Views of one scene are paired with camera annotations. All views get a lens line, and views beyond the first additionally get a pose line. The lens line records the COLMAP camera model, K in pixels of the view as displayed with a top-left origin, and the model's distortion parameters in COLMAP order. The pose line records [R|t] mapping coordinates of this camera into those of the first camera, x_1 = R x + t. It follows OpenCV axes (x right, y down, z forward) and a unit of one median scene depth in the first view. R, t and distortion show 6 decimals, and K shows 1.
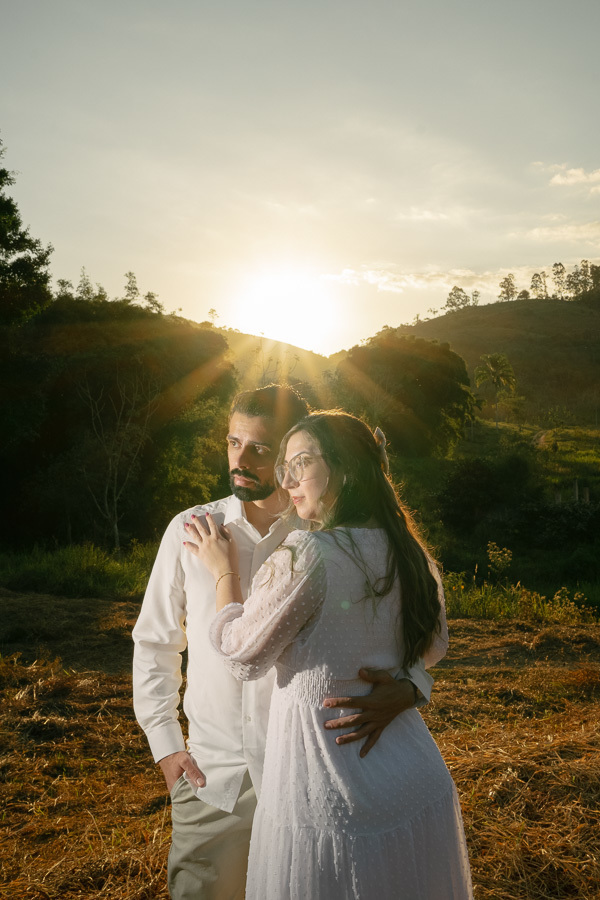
lens RADIAL K [[903.7, 0, 304.0], [0, 903.7, 444.3], [0, 0, 1]] dist [-0.040126, 0.309501]
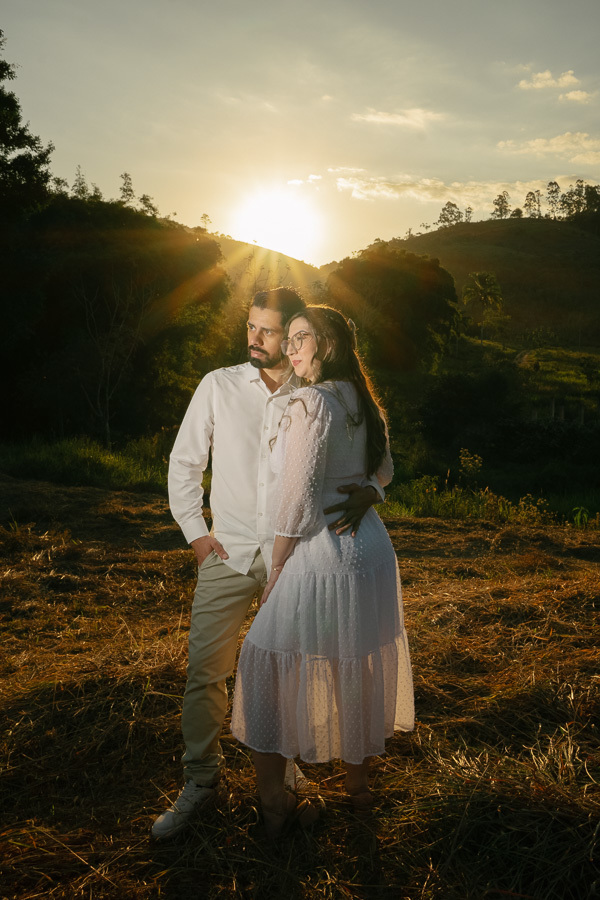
lens RADIAL K [[903.7, 0, 304.0], [0, 903.7, 444.3], [0, 0, 1]] dist [-0.040126, 0.309501]
pose [[0.999042, 0.039559, 0.018685, -0.001364], [-0.041188, 0.994451, 0.096807, 0.003347], [-0.014752, -0.097484, 0.995128, -0.031504]]
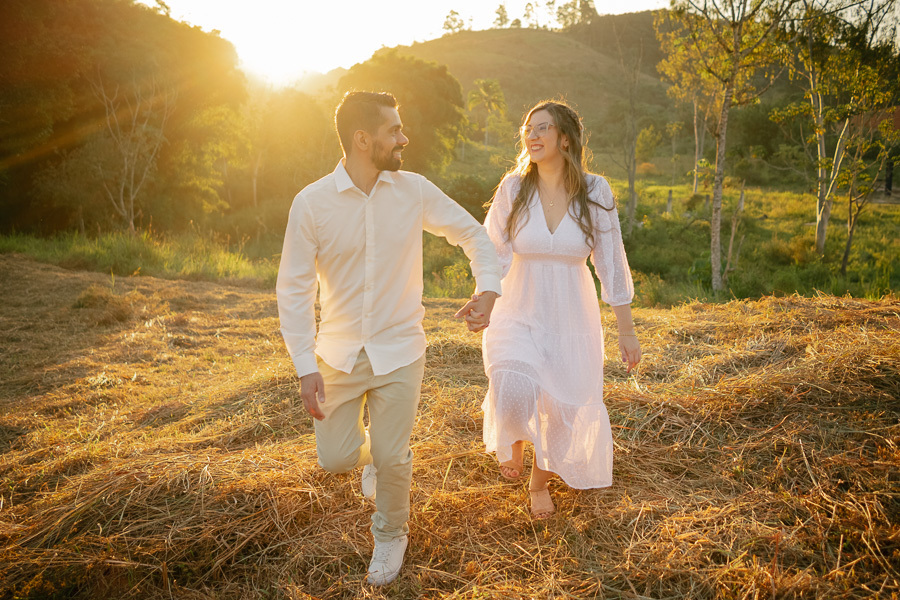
lens RADIAL K [[916.3, 0, 440.5], [0, 916.3, 279.0], [0, 0, 1]] dist [-0.013177, 0.312286]
pose [[0.984060, 0.025725, 0.175965, -0.035999], [-0.047138, 0.991821, 0.118617, 0.009776], [-0.171474, -0.125021, 0.977224, -0.092836]]
